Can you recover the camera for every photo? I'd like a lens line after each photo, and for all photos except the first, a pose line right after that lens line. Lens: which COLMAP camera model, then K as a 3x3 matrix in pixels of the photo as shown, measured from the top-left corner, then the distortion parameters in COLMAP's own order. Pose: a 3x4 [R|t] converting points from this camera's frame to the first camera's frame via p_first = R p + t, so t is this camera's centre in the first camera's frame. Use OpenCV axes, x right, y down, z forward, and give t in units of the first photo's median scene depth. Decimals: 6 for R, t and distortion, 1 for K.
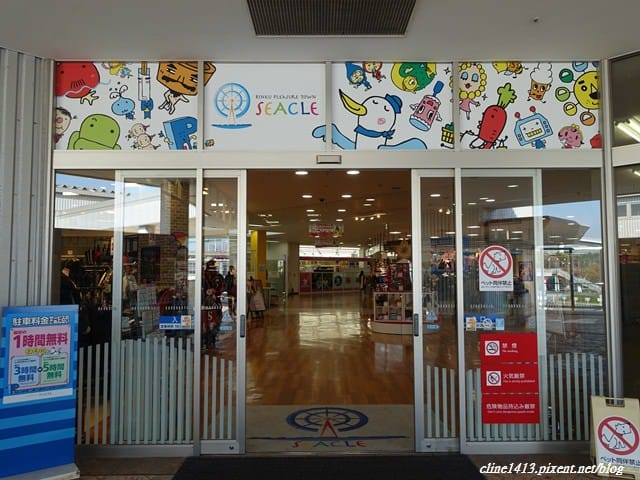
lens RADIAL K [[503.3, 0, 320.7], [0, 503.3, 241.6], [0, 0, 1]] dist [-0.010975, -0.002023]
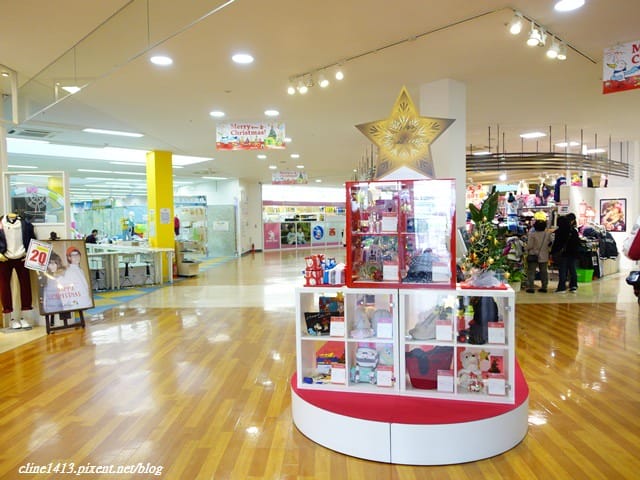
lens RADIAL K [[503.3, 0, 320.2], [0, 503.3, 238.6], [0, 0, 1]] dist [-0.010975, -0.002023]
pose [[0.999899, -0.011280, -0.008680, 0.047289], [0.012044, 0.995529, 0.093684, 0.017963], [0.007585, -0.093779, 0.995564, 0.278671]]
